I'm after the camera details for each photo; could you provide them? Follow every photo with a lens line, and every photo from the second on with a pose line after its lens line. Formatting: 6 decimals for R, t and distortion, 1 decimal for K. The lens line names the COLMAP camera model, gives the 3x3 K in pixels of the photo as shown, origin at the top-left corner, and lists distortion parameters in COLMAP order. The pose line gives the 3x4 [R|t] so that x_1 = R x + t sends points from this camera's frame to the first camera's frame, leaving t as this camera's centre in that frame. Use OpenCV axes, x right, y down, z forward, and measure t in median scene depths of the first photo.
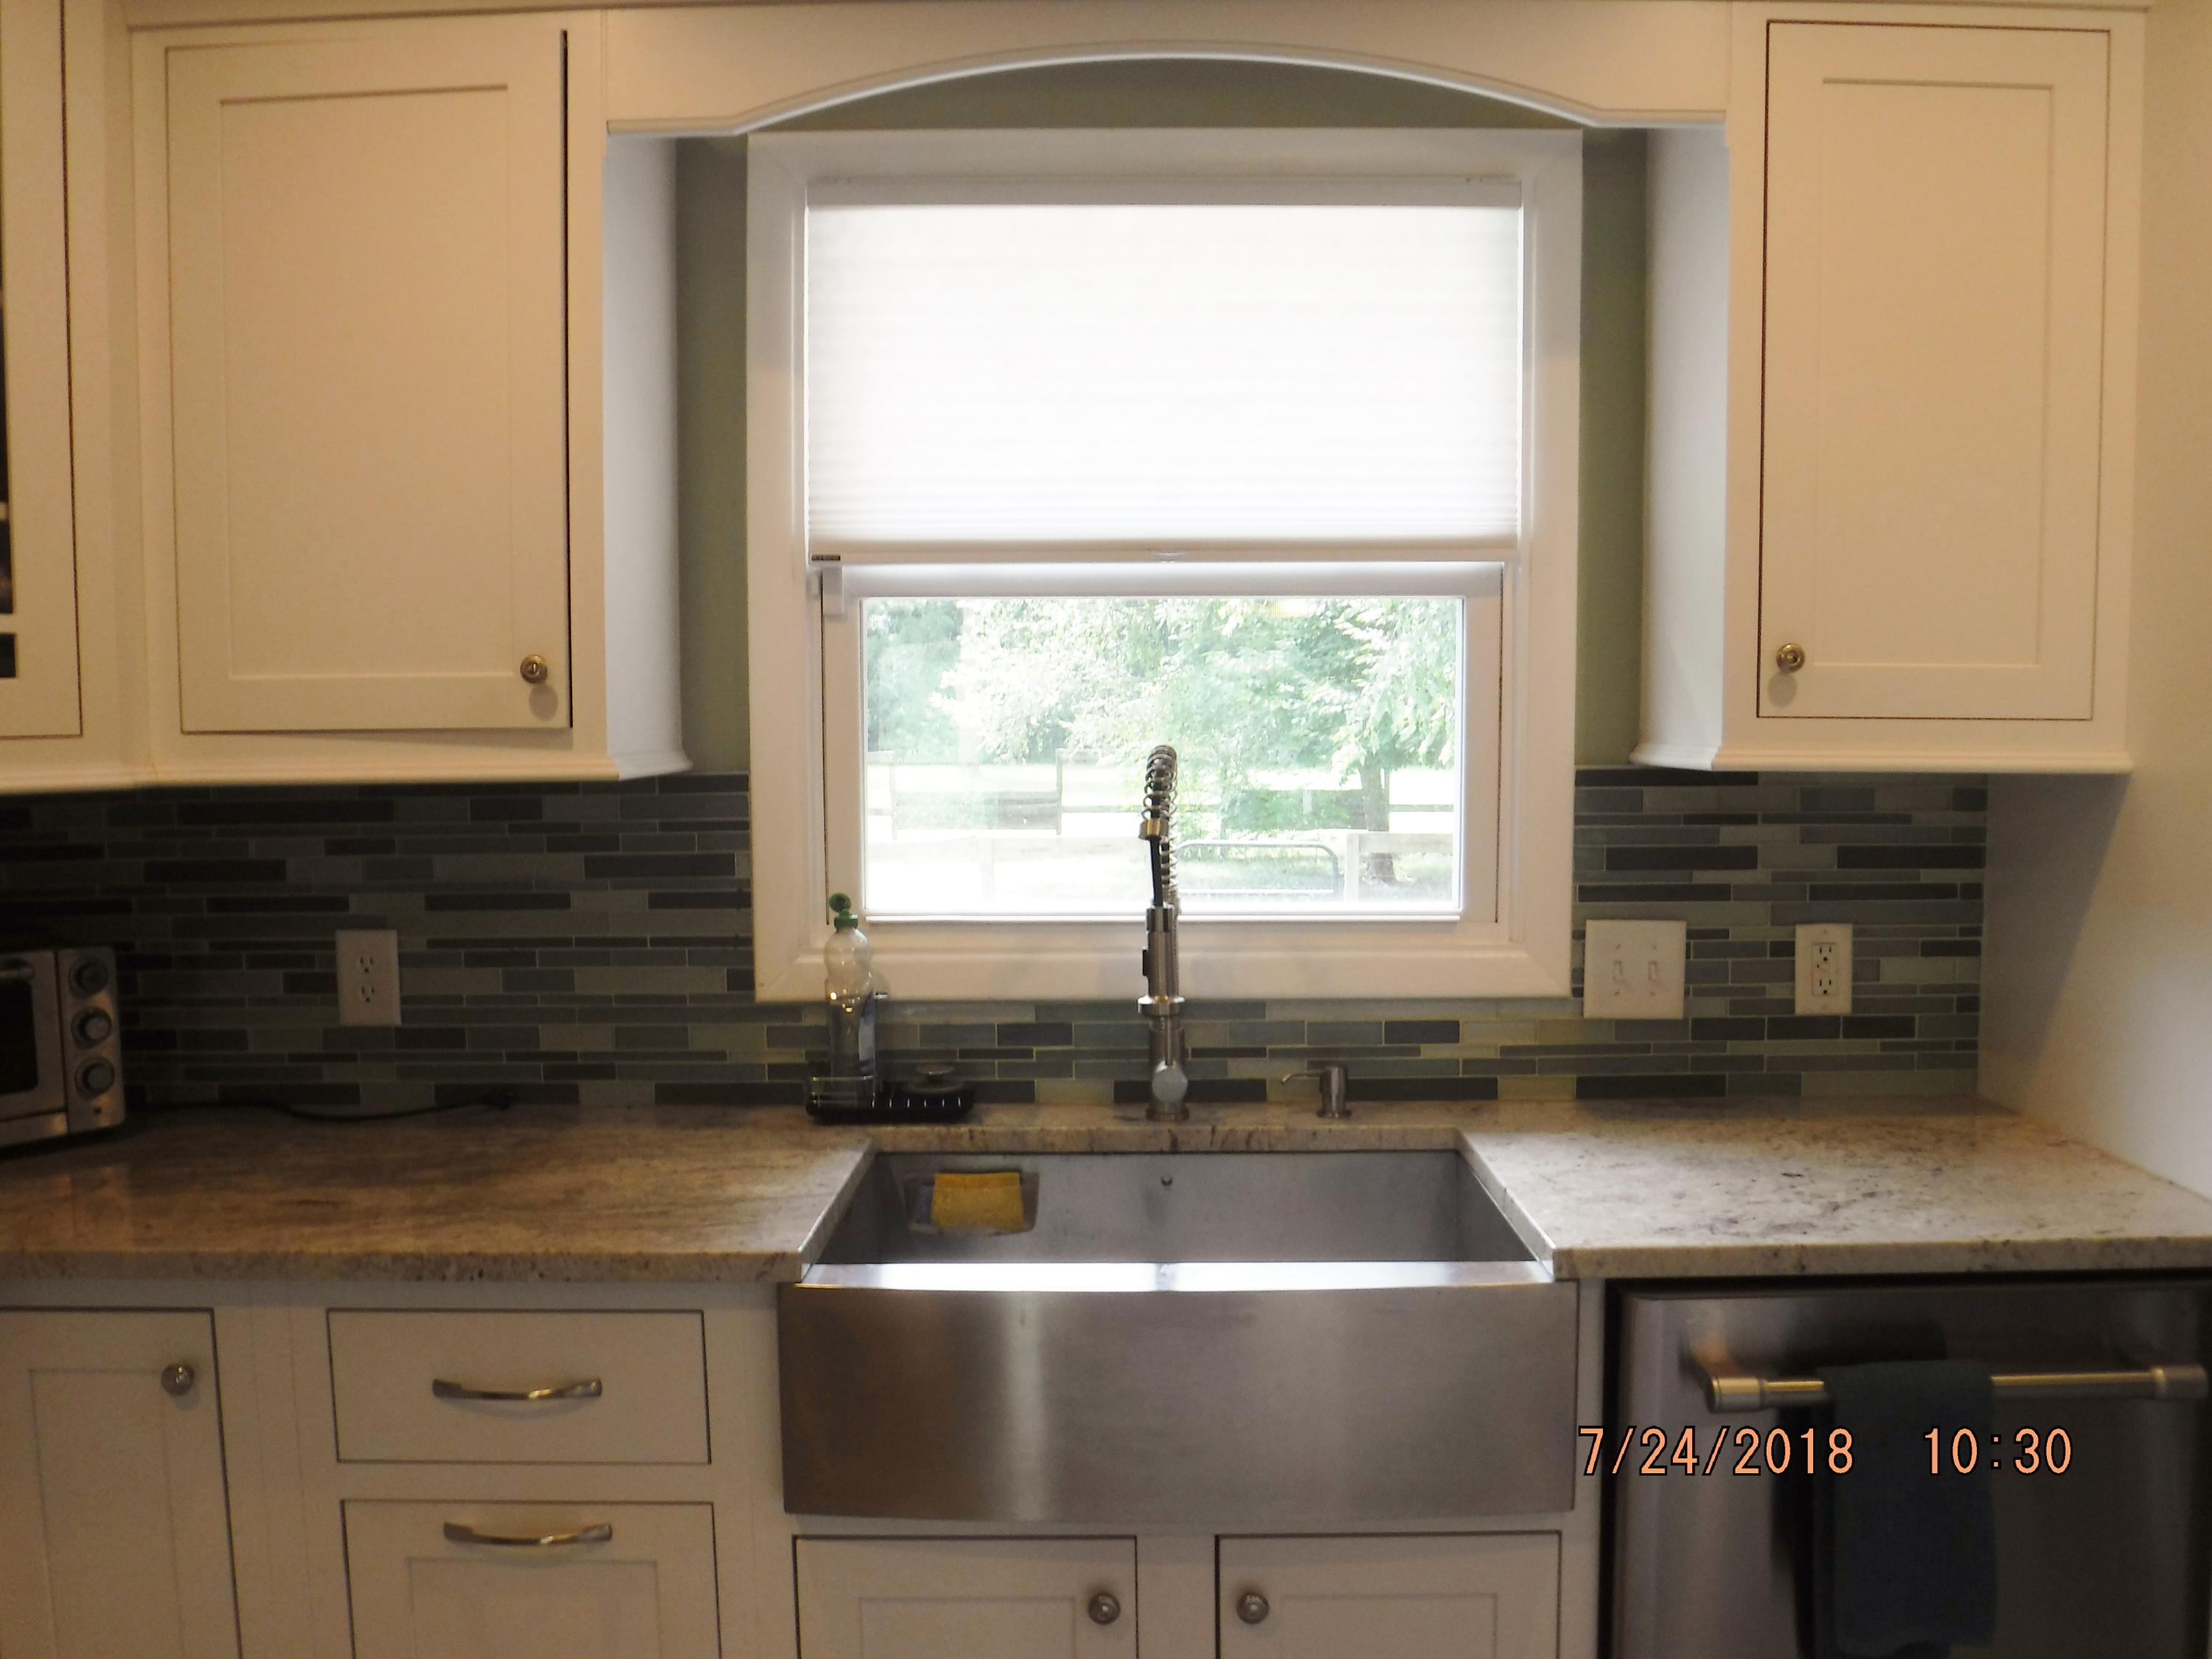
lens RADIAL K [[1811.3, 0, 1101.2], [0, 1811.3, 856.8], [0, 0, 1]] dist [-0.102208, 0.062340]
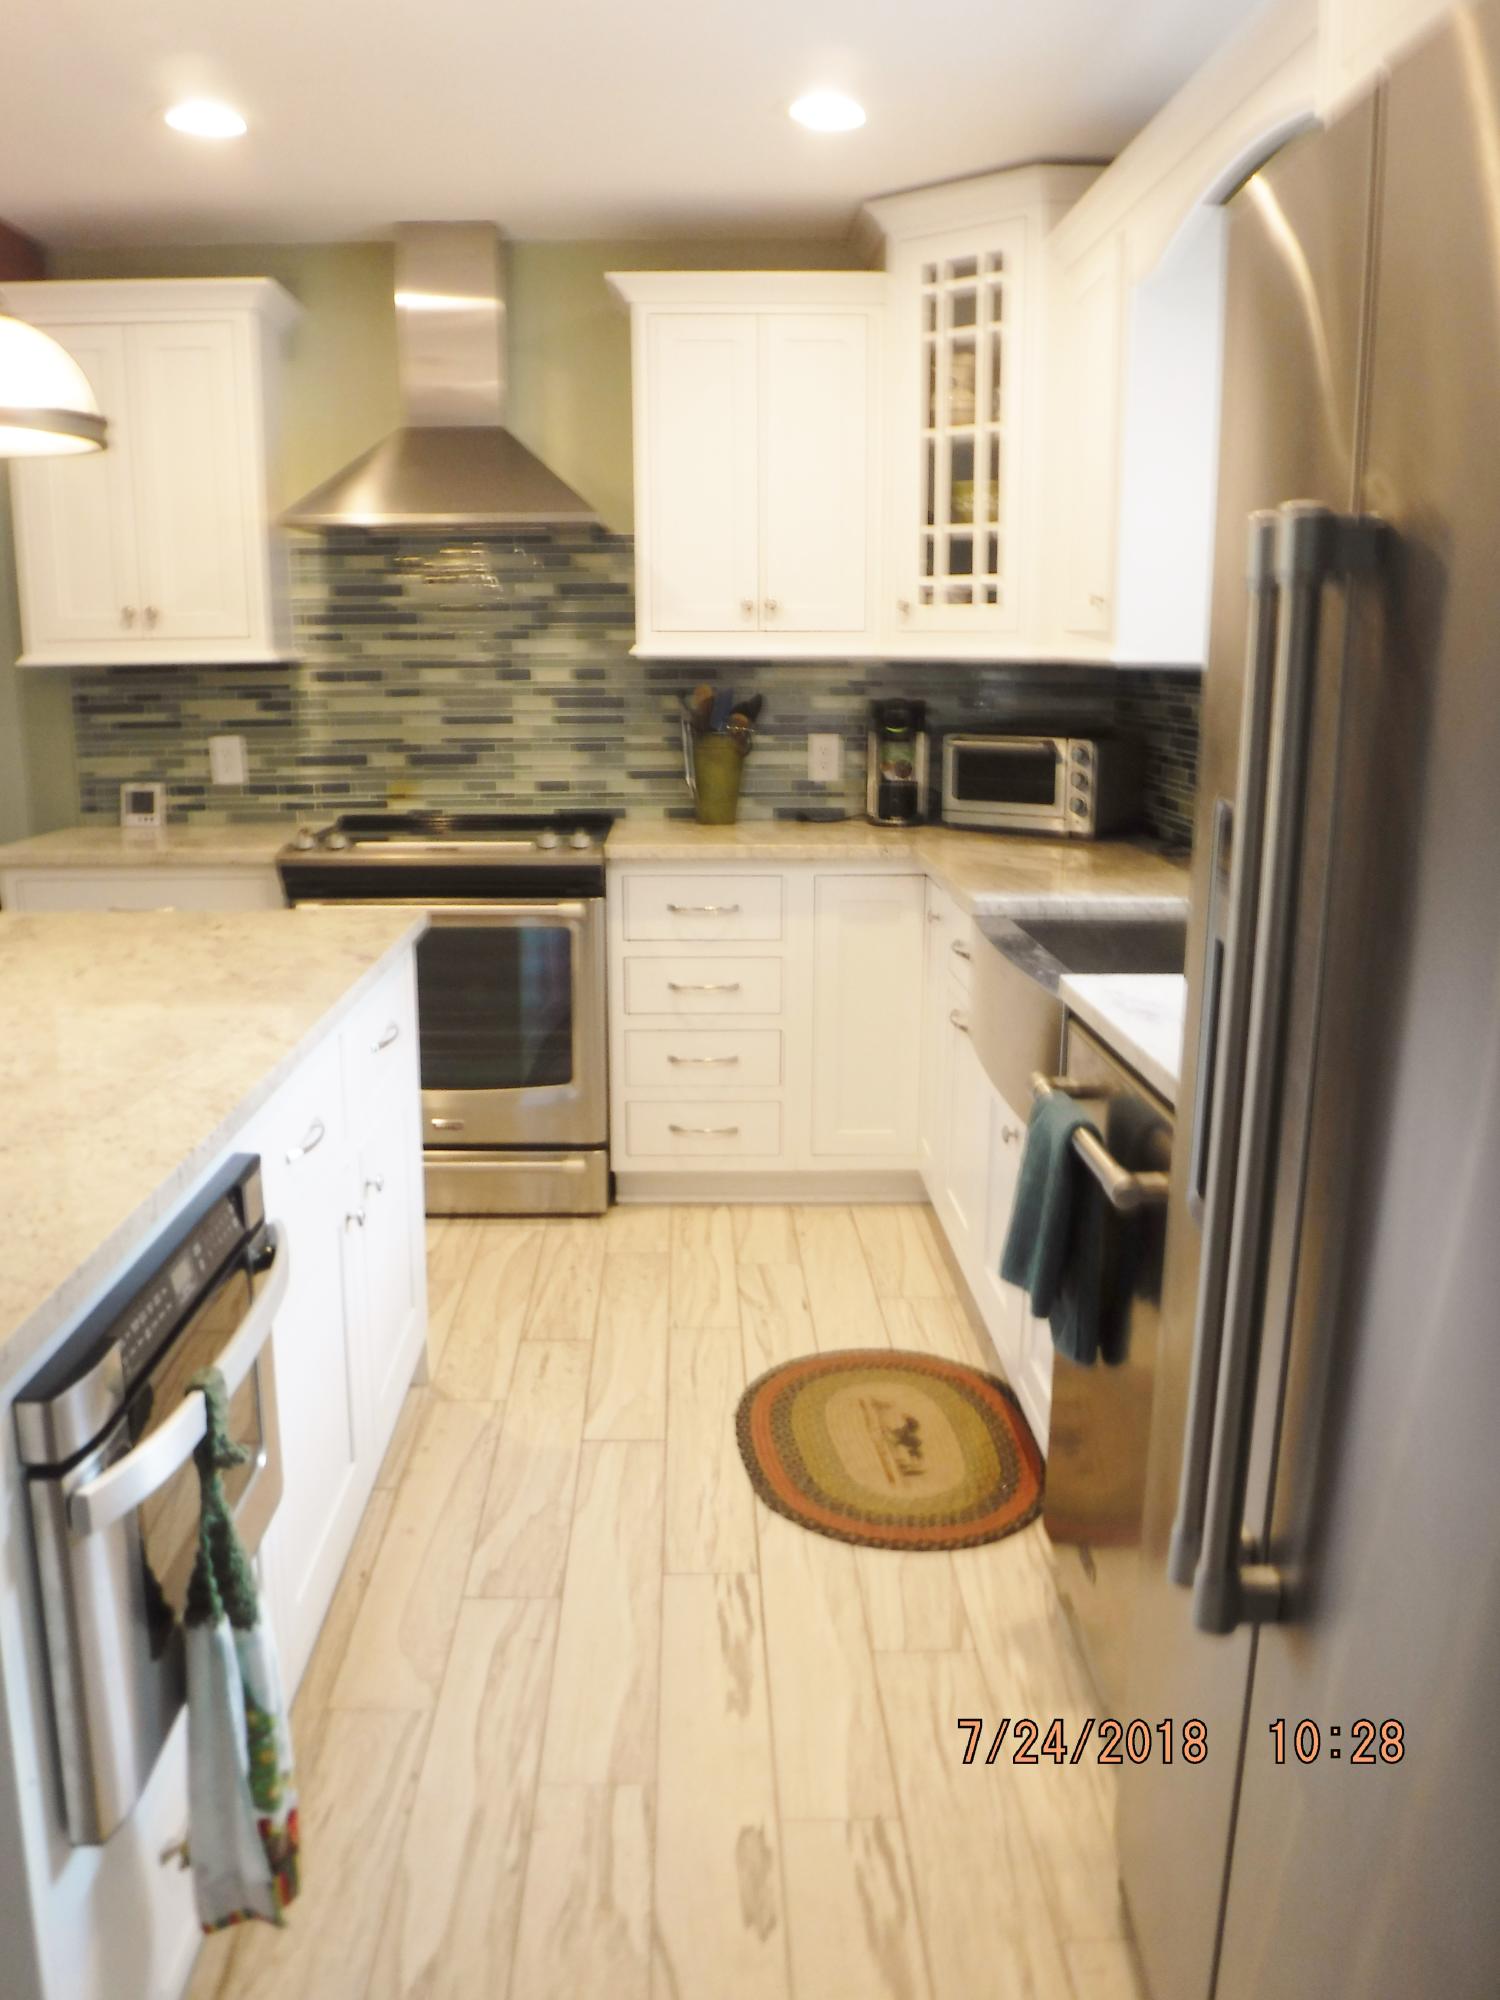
lens RADIAL K [[1637.7, 0, 750.0], [0, 1637.7, 1000.0], [0, 0, 1]] dist [-0.102208, 0.062340]
pose [[0.043036, 0.226316, -0.973103, 1.173342], [-0.087476, 0.971118, 0.221986, -0.037730], [0.995237, 0.075570, 0.061591, 0.485242]]
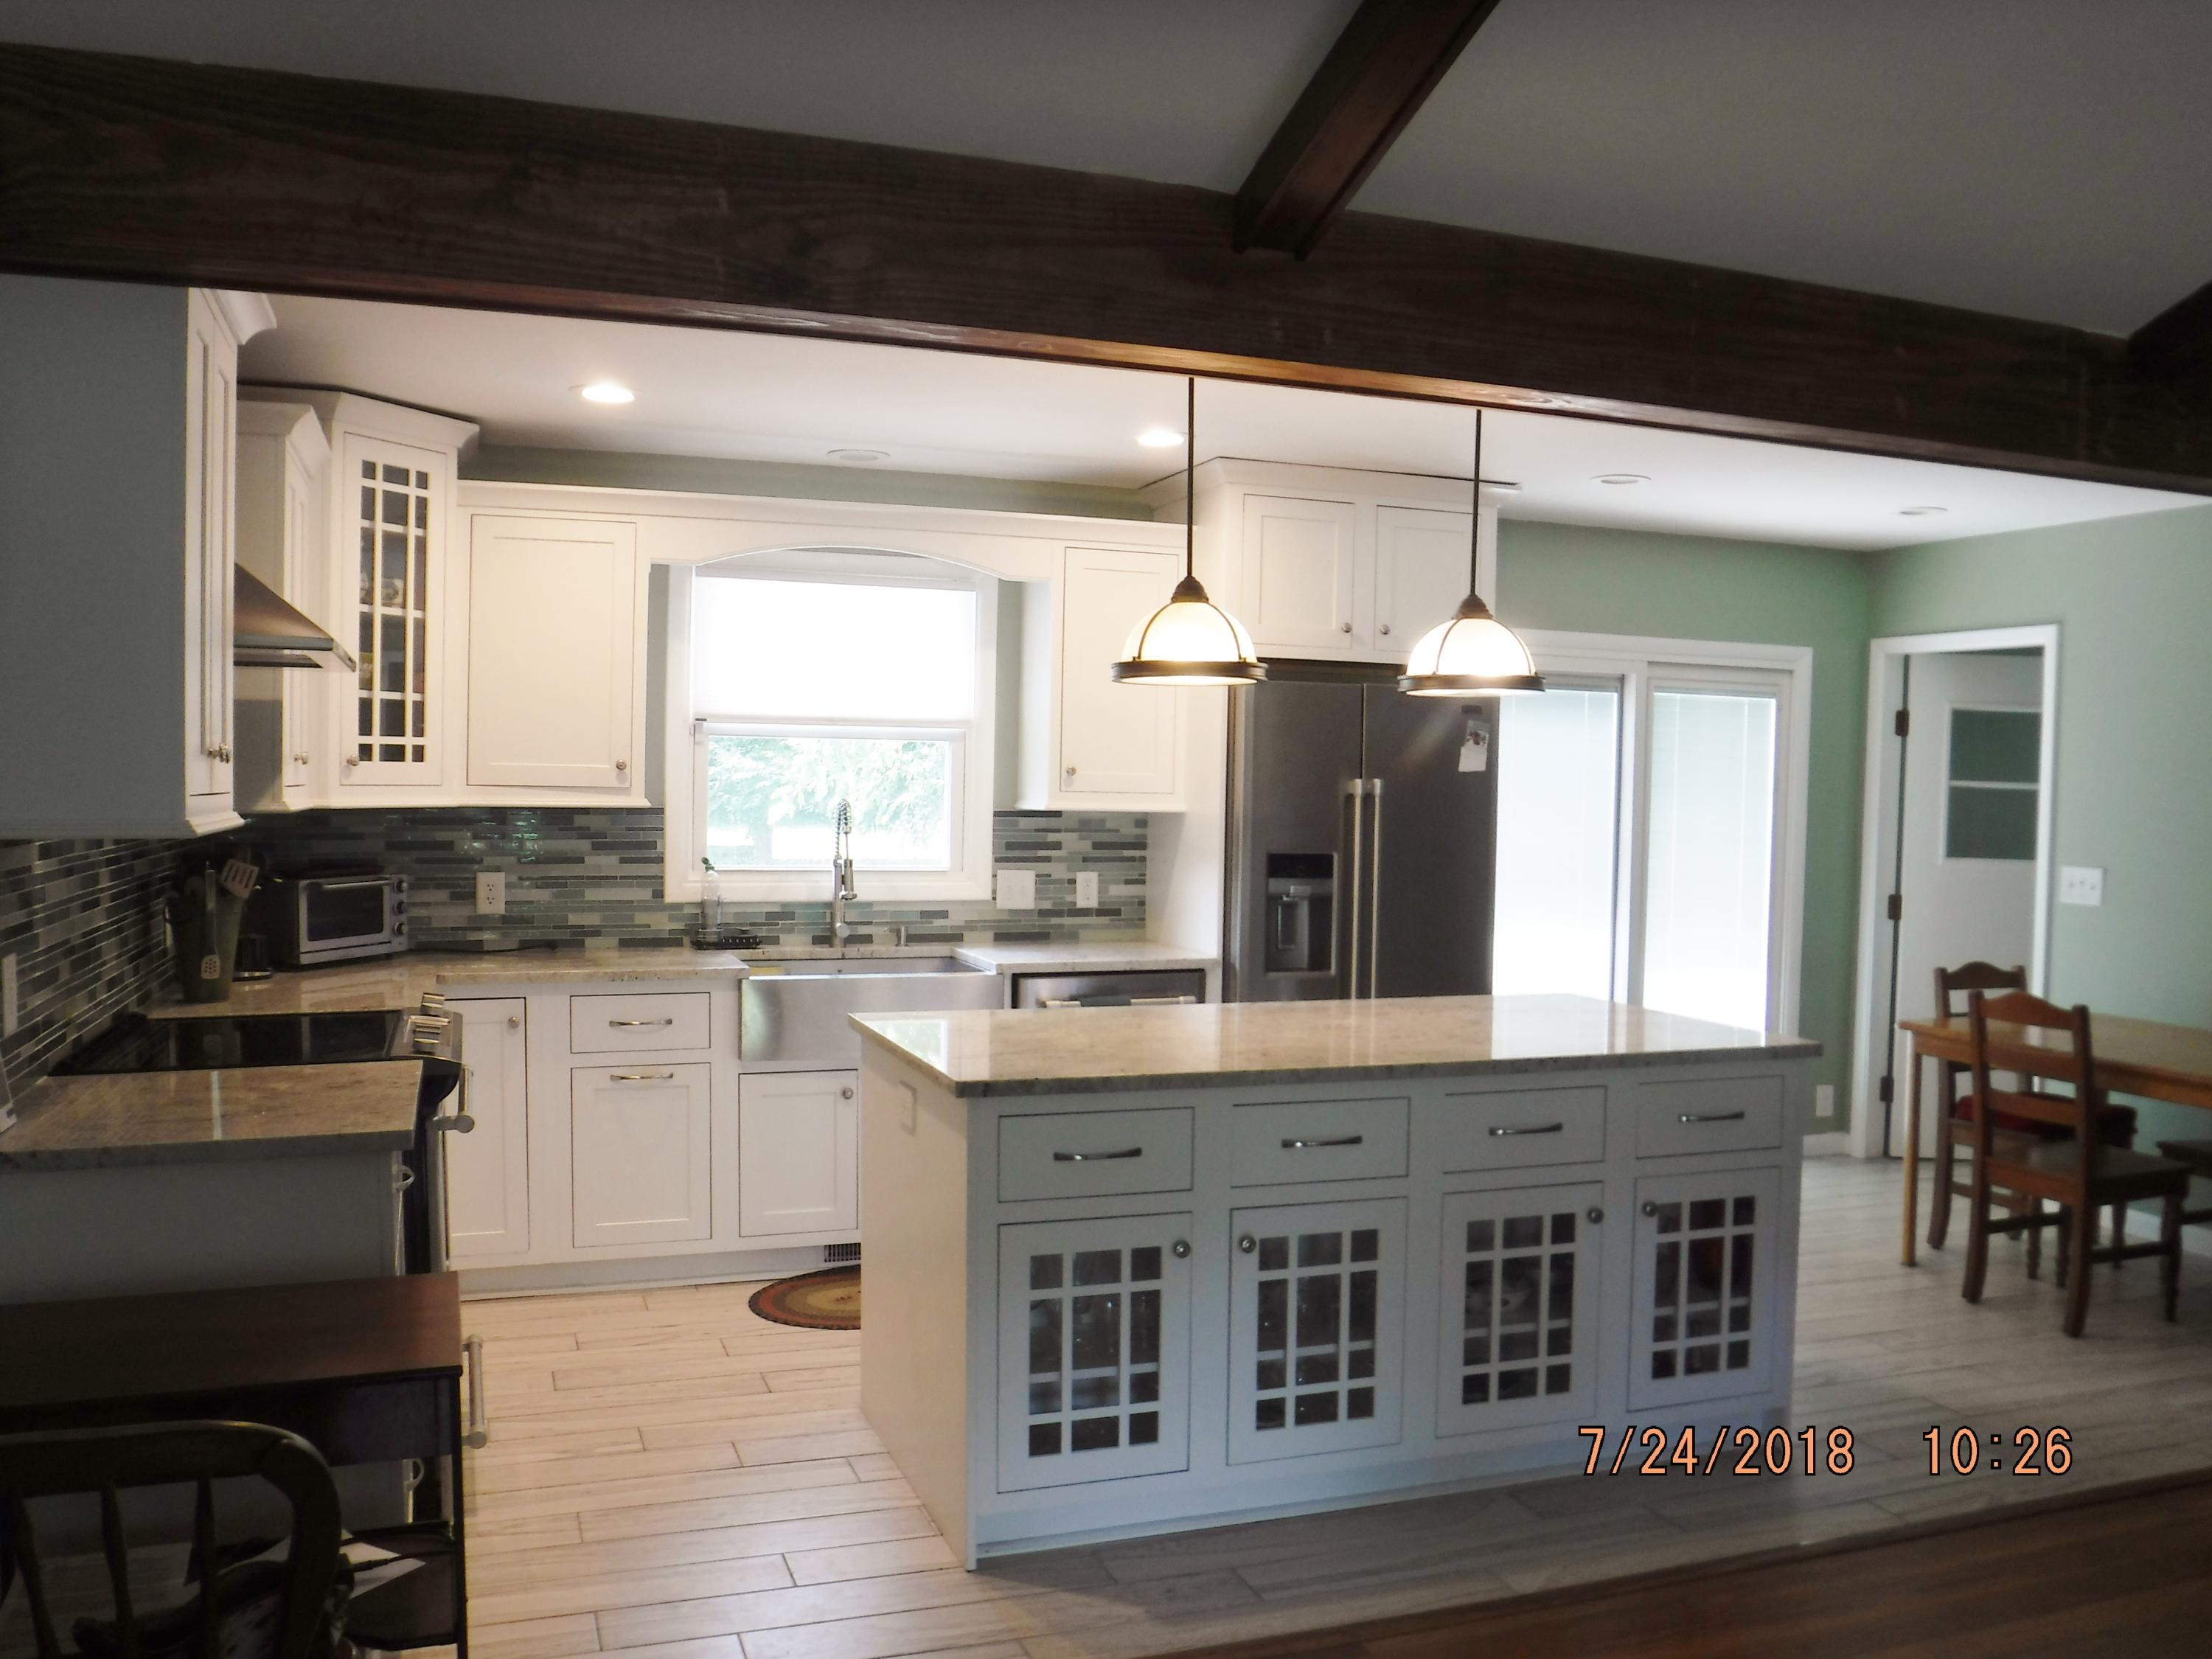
lens RADIAL K [[1811.3, 0, 1101.2], [0, 1811.3, 856.8], [0, 0, 1]] dist [-0.102208, 0.062340]
pose [[0.936722, 0.007360, 0.349997, -0.488858], [0.006493, 0.999242, -0.038392, 0.115881], [-0.350014, 0.038235, 0.935964, -1.448790]]
